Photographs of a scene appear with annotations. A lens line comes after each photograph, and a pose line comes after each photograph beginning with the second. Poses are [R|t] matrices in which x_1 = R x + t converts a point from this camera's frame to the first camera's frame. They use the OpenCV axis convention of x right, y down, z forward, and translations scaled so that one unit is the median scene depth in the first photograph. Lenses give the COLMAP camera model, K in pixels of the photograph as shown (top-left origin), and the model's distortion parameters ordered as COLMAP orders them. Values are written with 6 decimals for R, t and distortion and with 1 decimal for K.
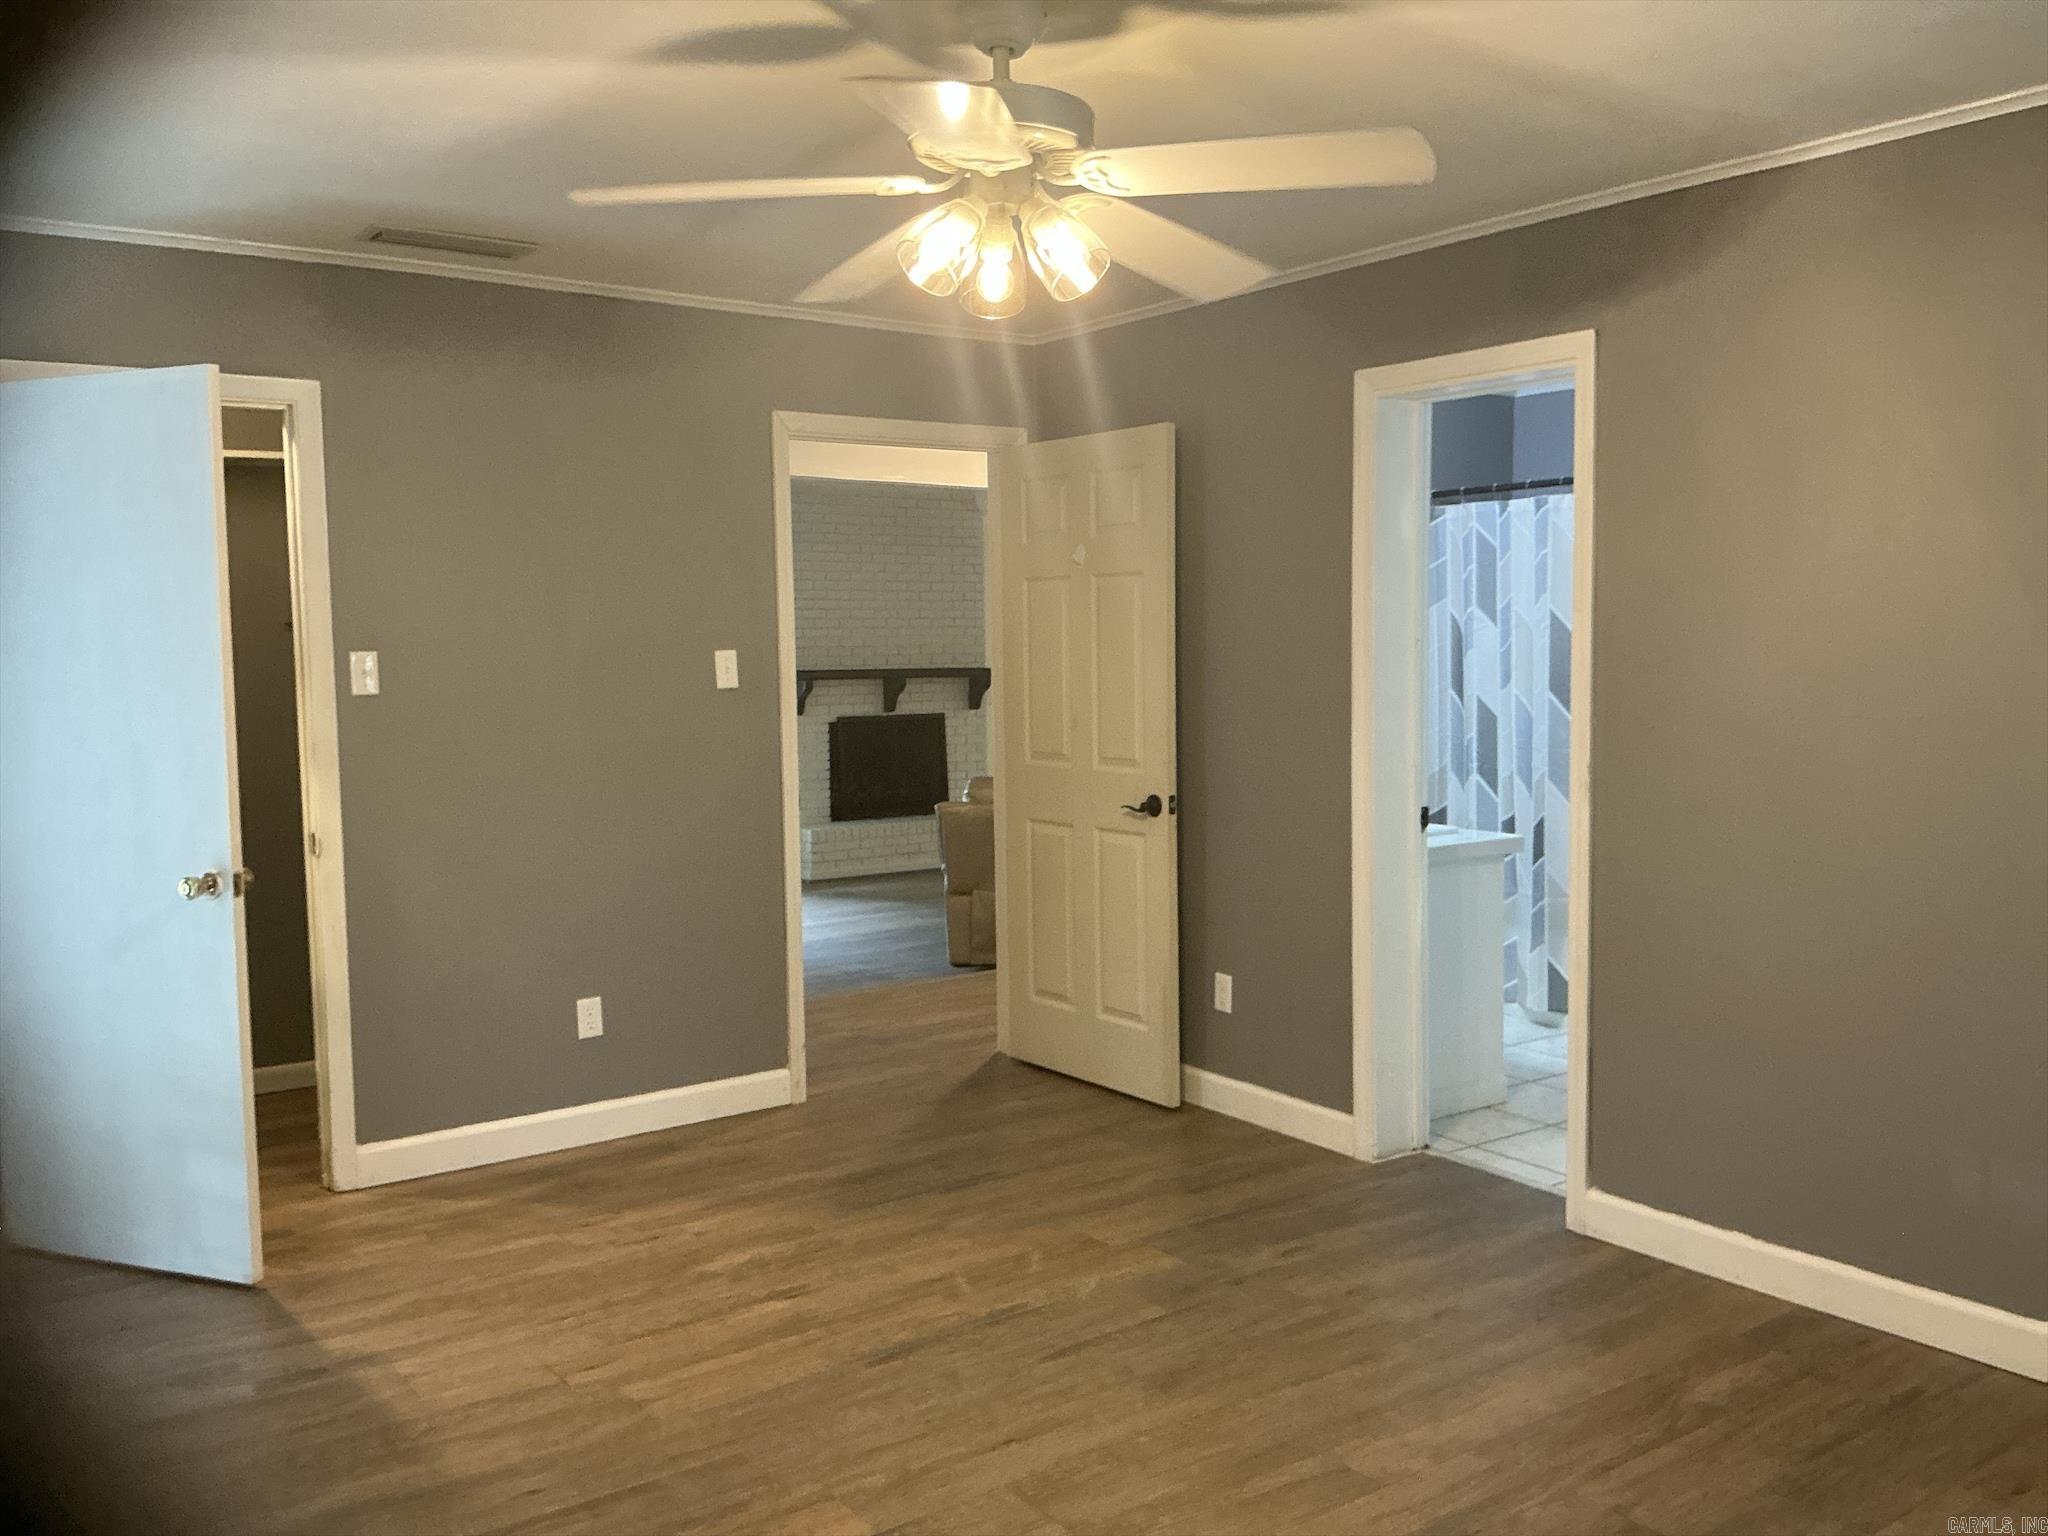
lens RADIAL K [[1702.9, 0, 1024.0], [0, 1702.9, 768.0], [0, 0, 1]] dist [0.159984, -0.326109]
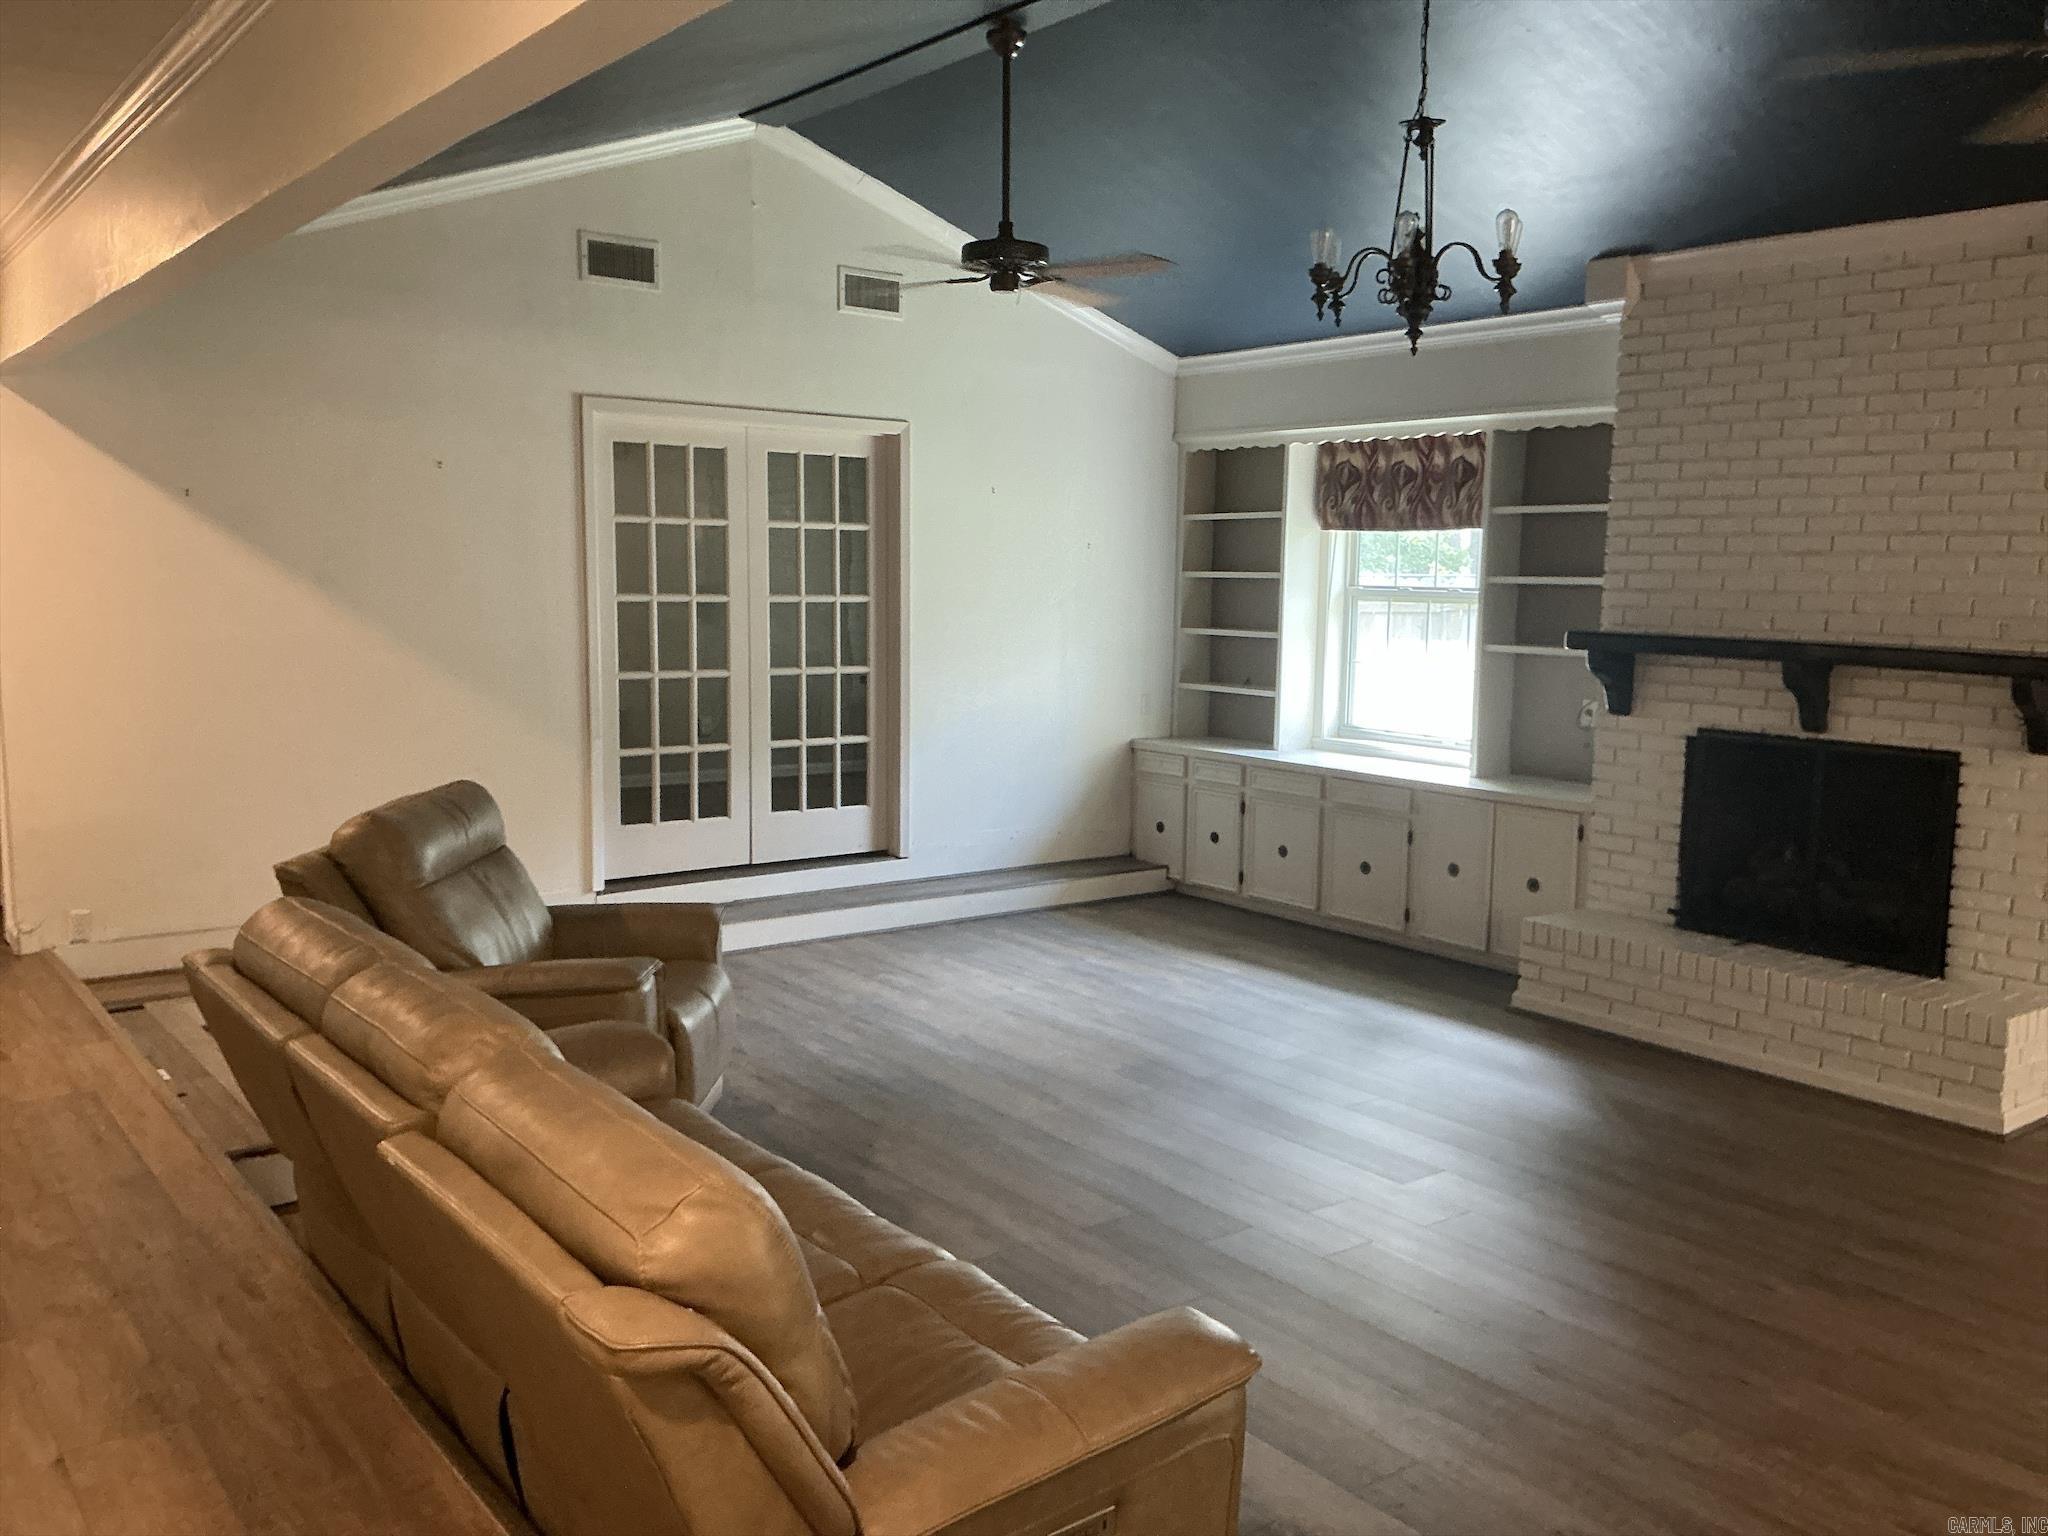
lens RADIAL K [[1702.9, 0, 1024.0], [0, 1702.9, 768.0], [0, 0, 1]] dist [0.159984, -0.326109]
pose [[0.013639, 0.128822, -0.991574, 1.062635], [-0.088510, 0.987929, 0.127131, -0.173185], [0.995982, 0.086030, 0.024877, 2.055470]]
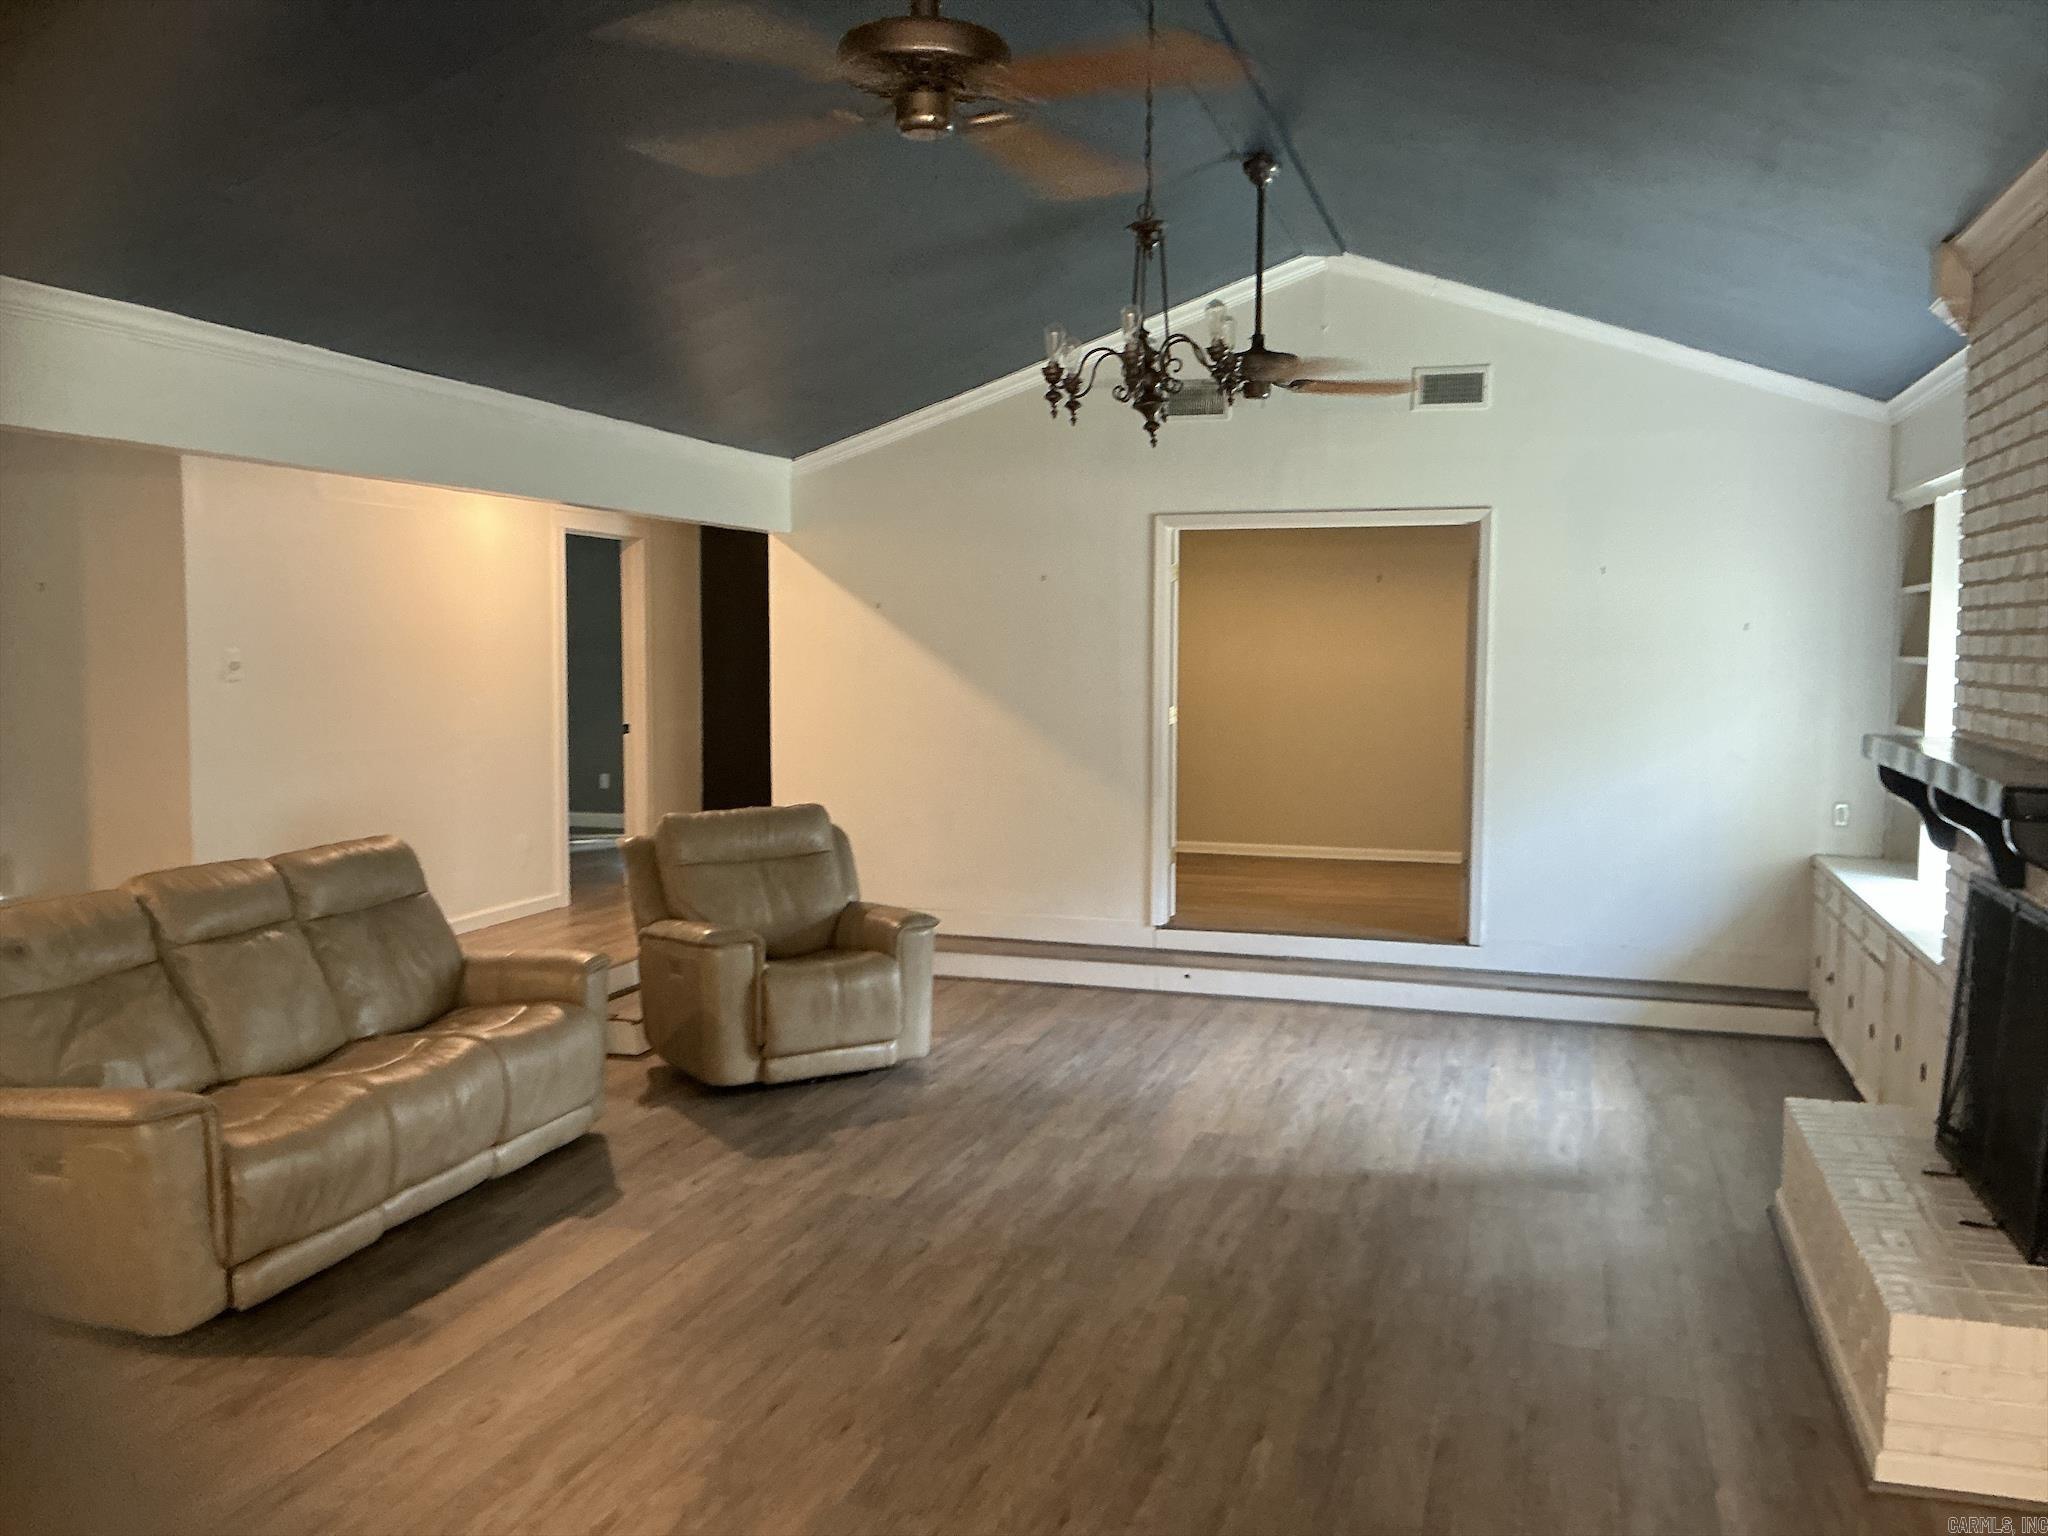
lens RADIAL K [[1702.9, 0, 1024.0], [0, 1702.9, 768.0], [0, 0, 1]] dist [0.159984, -0.326109]
pose [[-0.802227, 0.049915, -0.594929, 0.729341], [-0.043414, 0.988983, 0.141518, -0.252962], [0.595438, 0.139358, -0.791222, 3.066990]]
